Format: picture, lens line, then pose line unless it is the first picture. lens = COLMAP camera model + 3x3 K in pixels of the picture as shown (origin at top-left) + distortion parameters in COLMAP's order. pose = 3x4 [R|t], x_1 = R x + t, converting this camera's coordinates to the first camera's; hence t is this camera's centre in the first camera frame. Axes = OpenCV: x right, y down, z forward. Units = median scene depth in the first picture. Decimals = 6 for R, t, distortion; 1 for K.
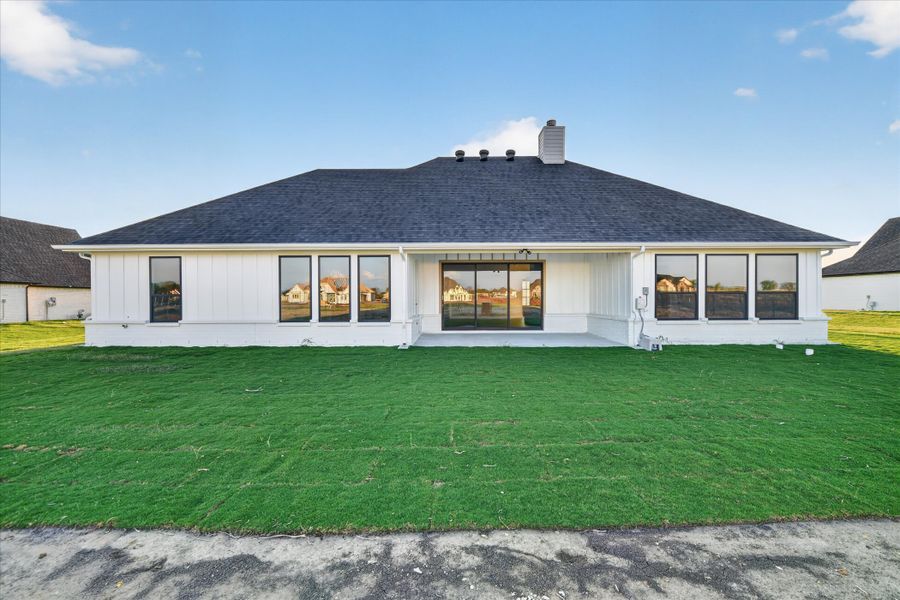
lens RADIAL K [[360.5, 0, 451.1], [0, 360.5, 299.8], [0, 0, 1]] dist [-0.008628, 0.000309]
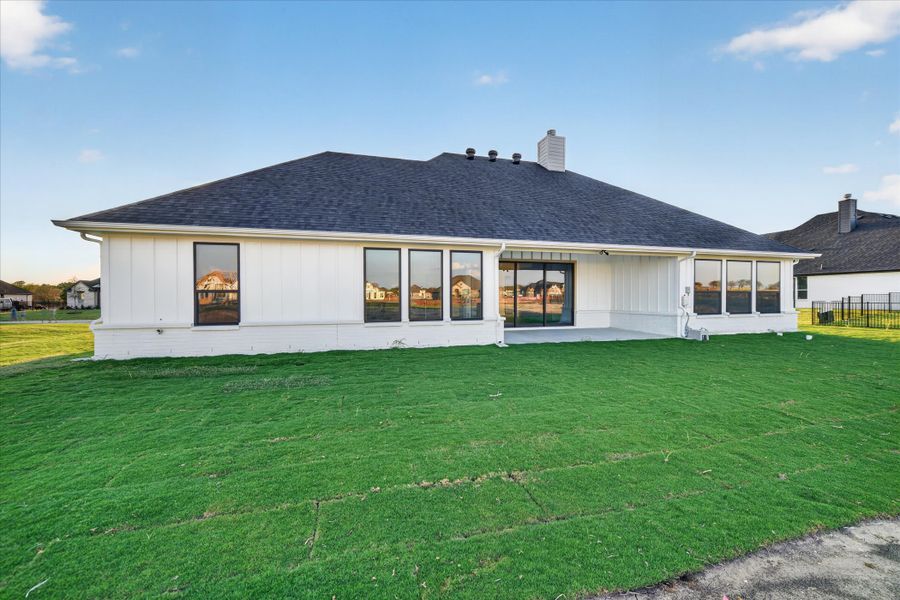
lens RADIAL K [[360.5, 0, 453.8], [0, 360.5, 300.5], [0, 0, 1]] dist [-0.008628, 0.000309]
pose [[0.960690, -0.001050, 0.277620, -0.513953], [-0.000756, 0.999979, 0.006401, 0.002769], [-0.277621, -0.006359, 0.960670, 0.084474]]
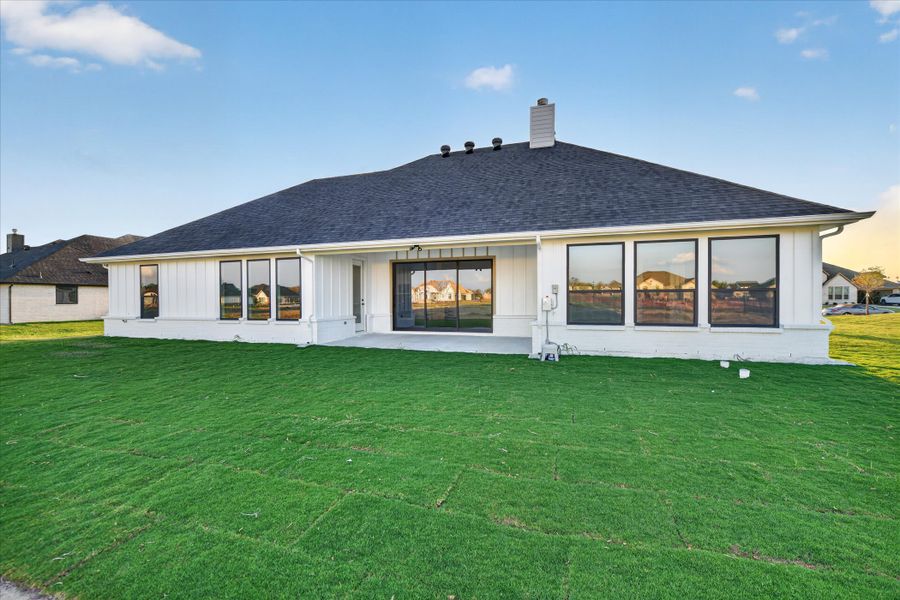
lens RADIAL K [[360.5, 0, 447.1], [0, 360.5, 300.5], [0, 0, 1]] dist [-0.008628, 0.000309]
pose [[0.955791, 0.000338, -0.294048, 0.542548], [0.000528, 0.999996, 0.002867, -0.000595], [0.294048, -0.002895, 0.955786, 0.127366]]
